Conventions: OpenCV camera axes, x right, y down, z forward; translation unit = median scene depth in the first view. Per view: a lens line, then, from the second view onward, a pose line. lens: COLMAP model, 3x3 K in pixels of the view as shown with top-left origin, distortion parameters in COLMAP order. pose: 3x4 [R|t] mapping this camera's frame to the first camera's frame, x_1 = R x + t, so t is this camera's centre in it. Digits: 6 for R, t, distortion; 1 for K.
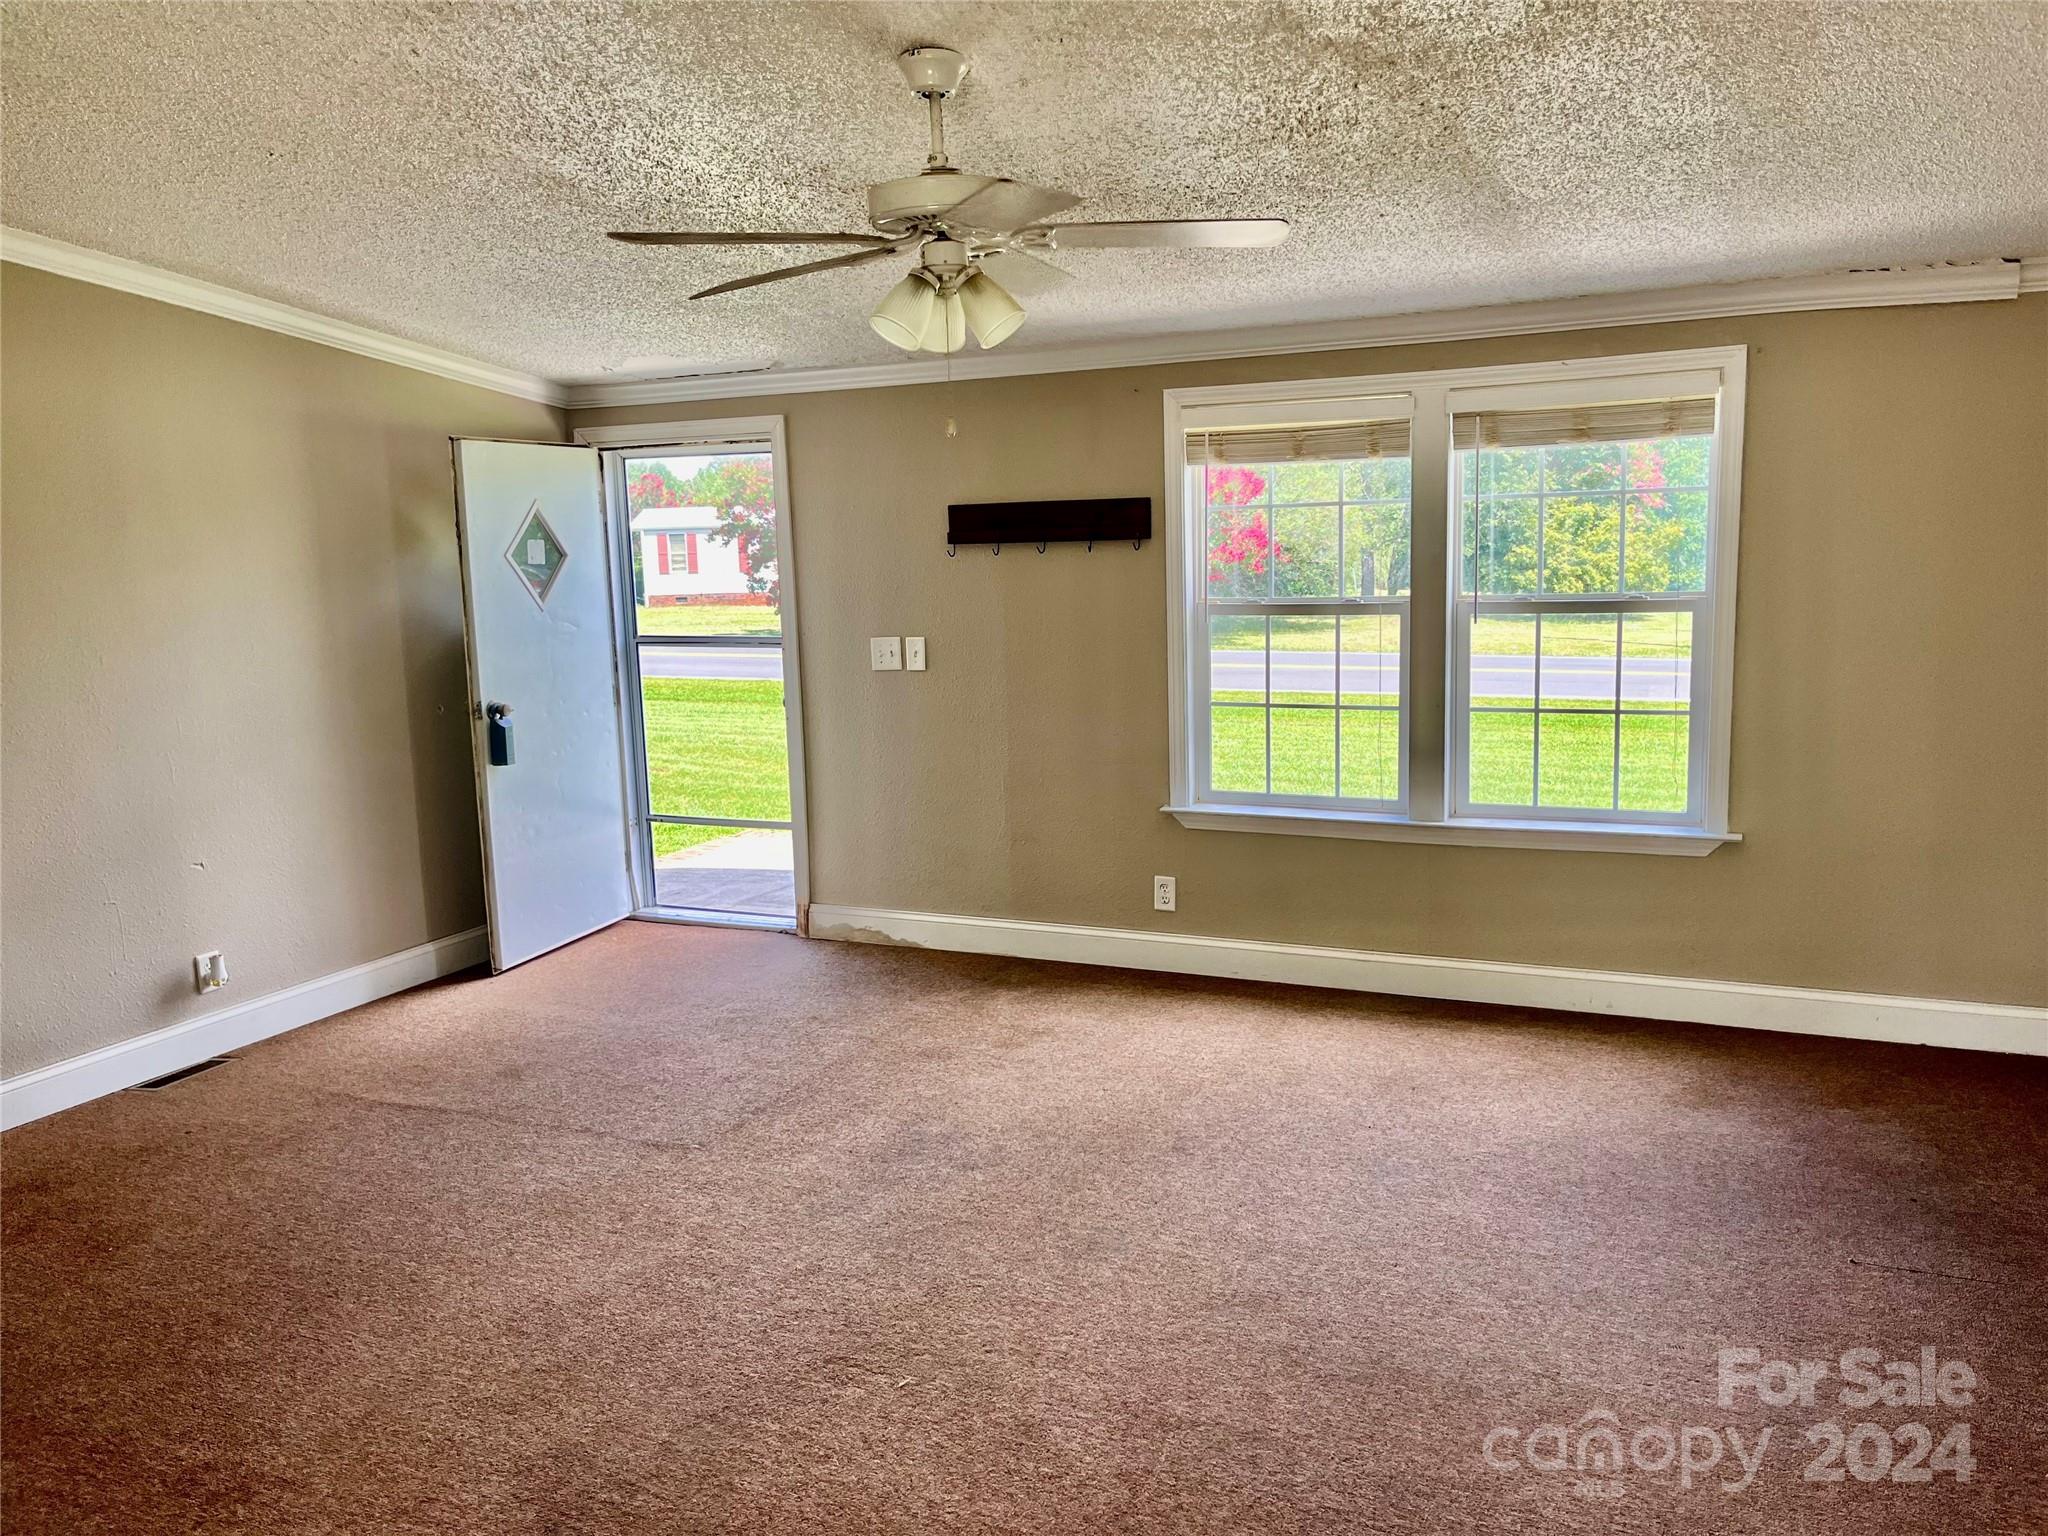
lens RADIAL K [[1551.6, 0, 1037.3], [0, 1551.6, 764.5], [0, 0, 1]] dist [0.061229, -0.078218]
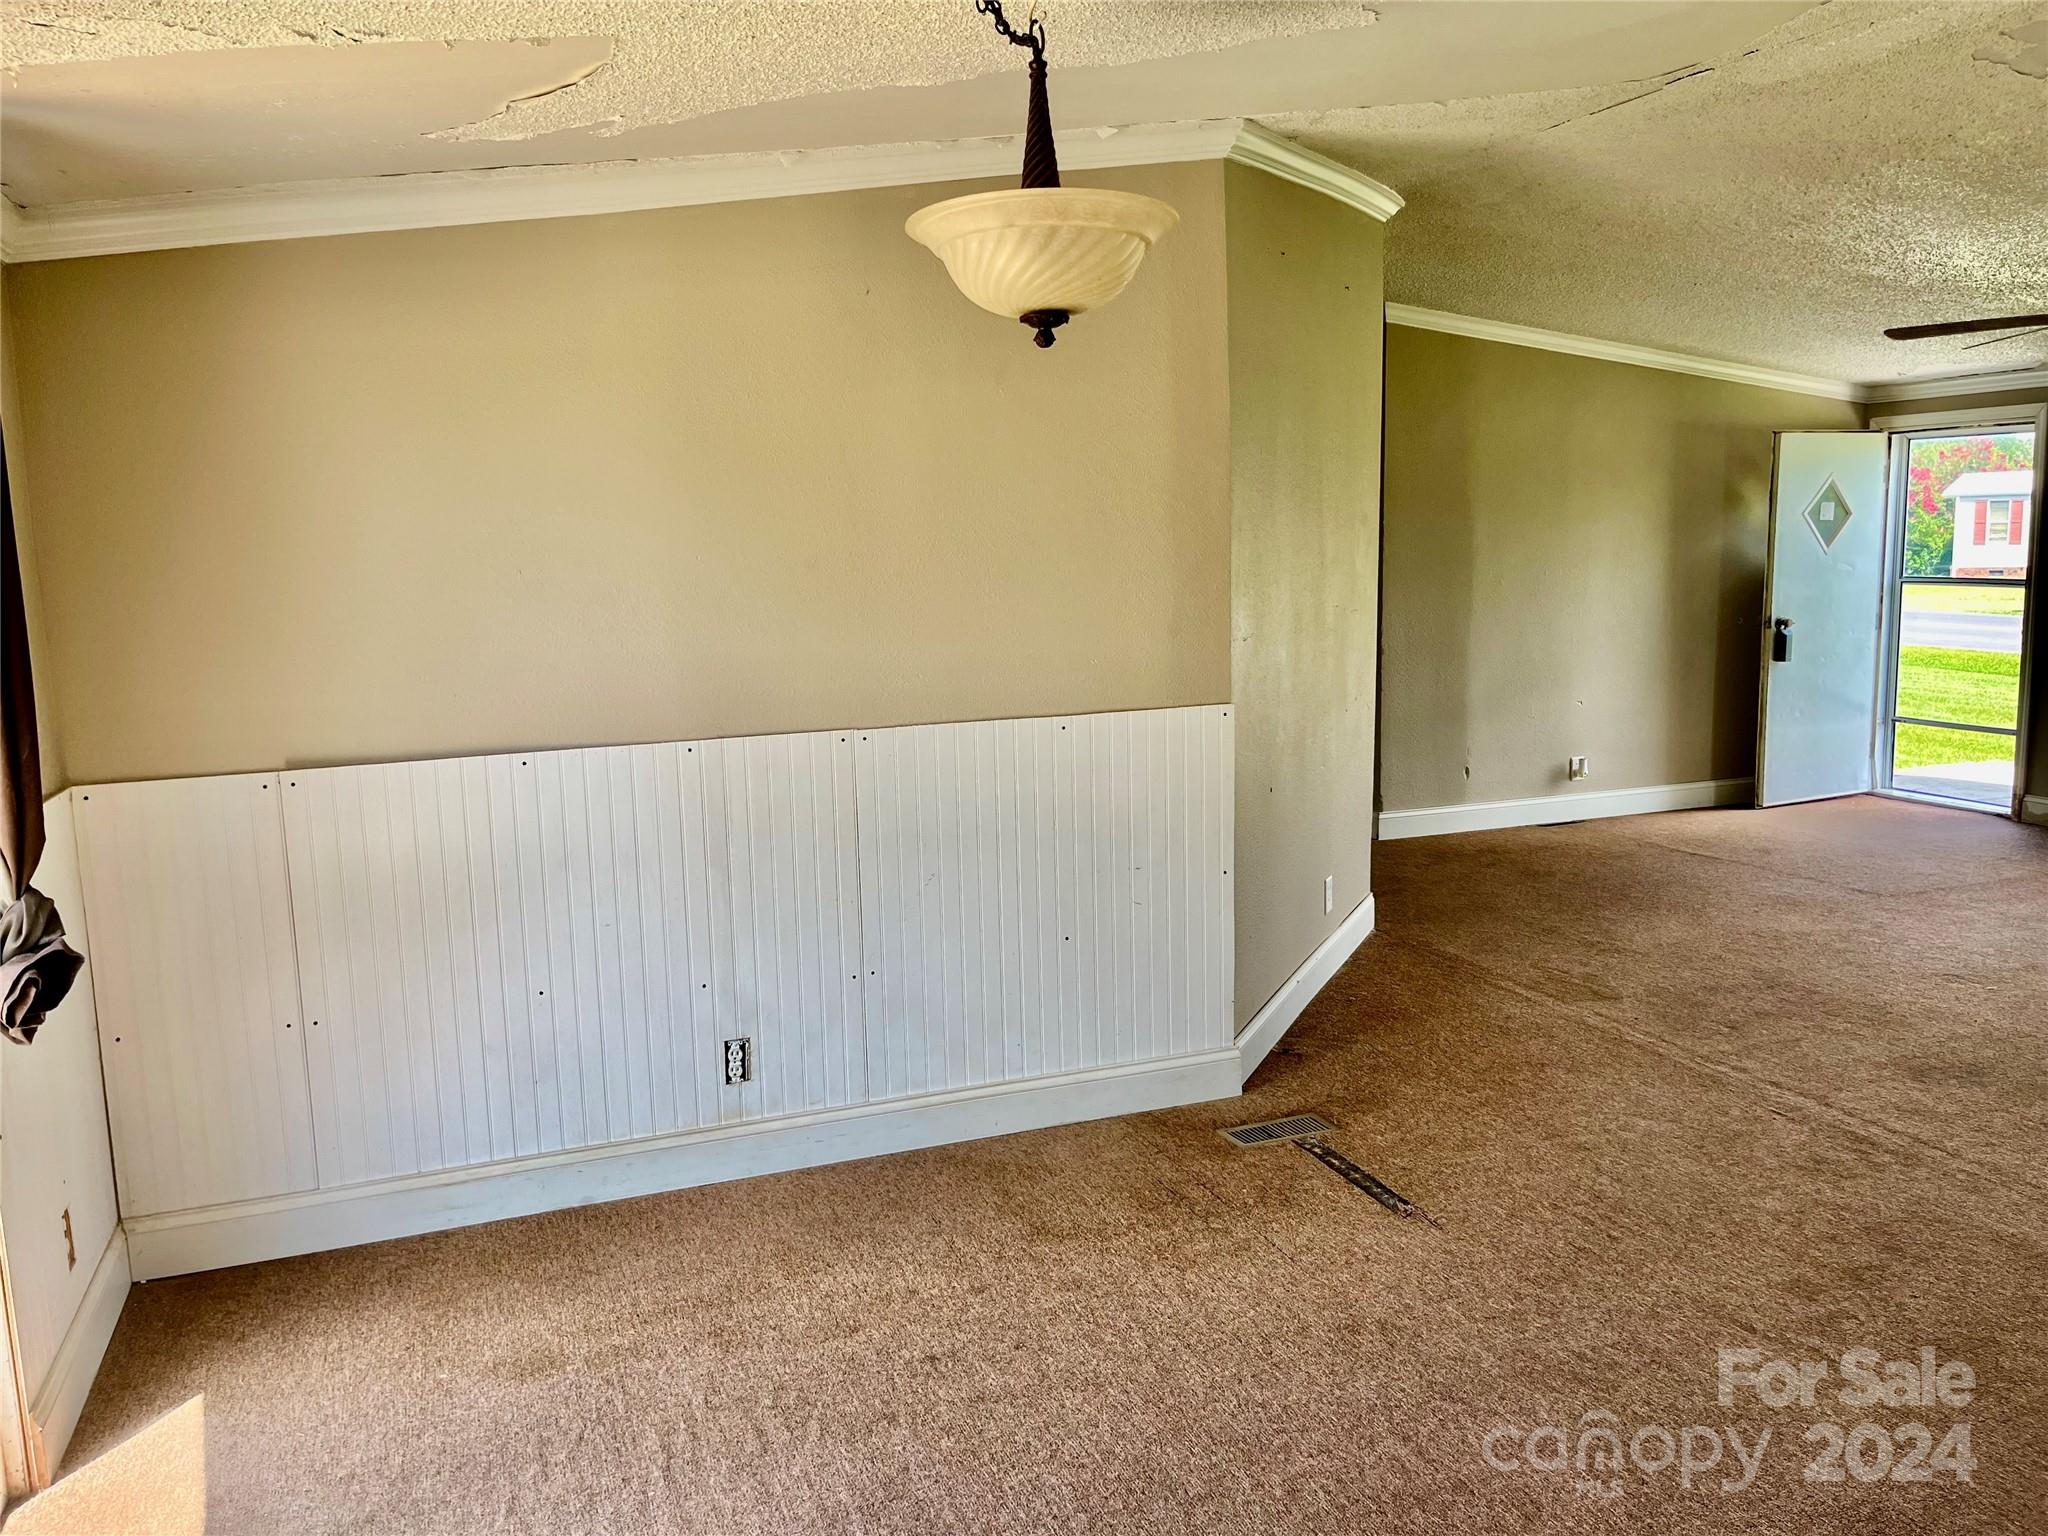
lens RADIAL K [[1551.6, 0, 1006.4], [0, 1551.6, 764.2], [0, 0, 1]] dist [0.061229, -0.078218]
pose [[0.704707, 0.110856, -0.700785, 0.163164], [-0.098408, 0.993443, 0.058192, 0.076387], [0.702641, 0.027955, 0.710996, -0.485580]]
